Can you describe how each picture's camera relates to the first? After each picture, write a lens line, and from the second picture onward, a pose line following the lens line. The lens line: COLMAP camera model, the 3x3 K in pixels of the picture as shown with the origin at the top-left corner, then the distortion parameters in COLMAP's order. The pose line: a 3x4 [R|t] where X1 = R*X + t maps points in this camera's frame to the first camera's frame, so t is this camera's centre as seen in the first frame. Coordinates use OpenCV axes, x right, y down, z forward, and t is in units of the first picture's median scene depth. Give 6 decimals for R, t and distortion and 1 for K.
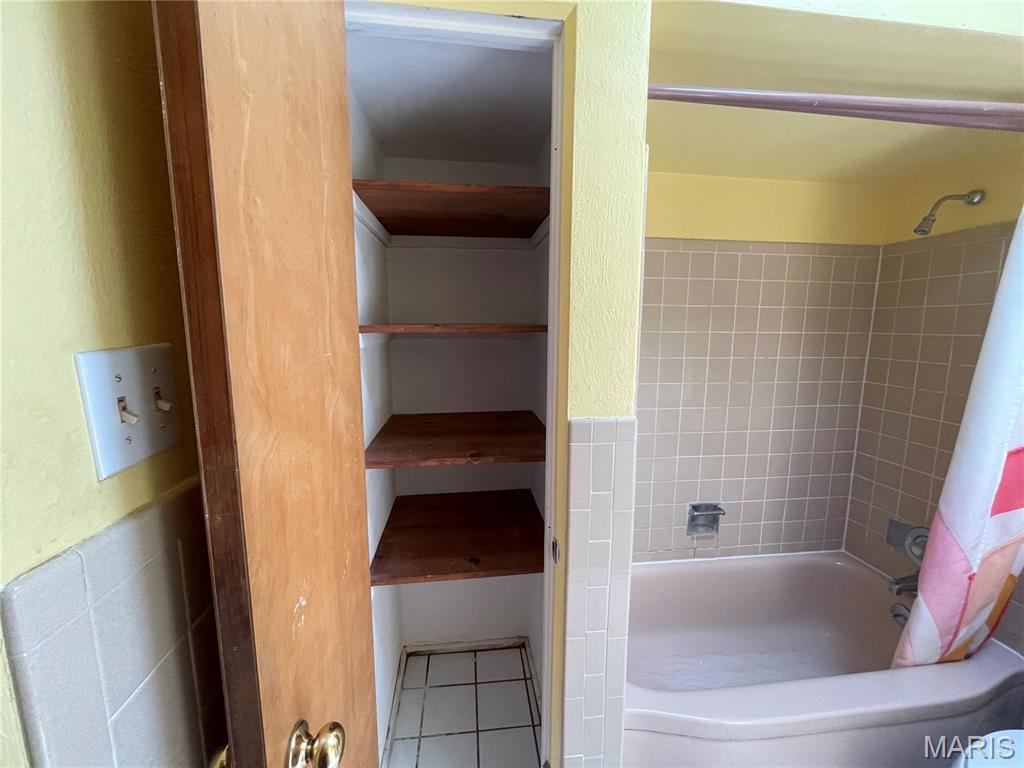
lens RADIAL K [[412.1, 0, 512.0], [0, 412.1, 384.0], [0, 0, 1]] dist [-0.002618, 0.000295]
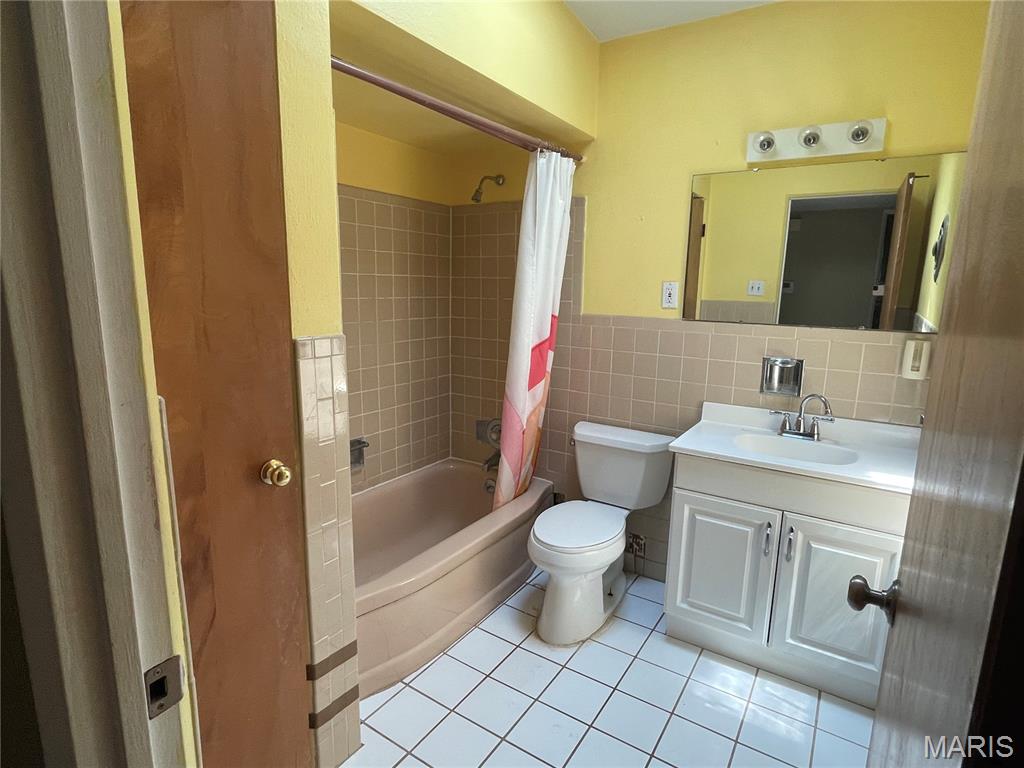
lens RADIAL K [[543.6, 0, 512.0], [0, 543.6, 384.0], [0, 0, 1]] dist [-0.000479, 0.000408]
pose [[0.640855, -0.130792, 0.756438, -0.366642], [0.090639, 0.991378, 0.094625, 0.073118], [-0.762292, 0.007922, 0.647185, -0.248941]]
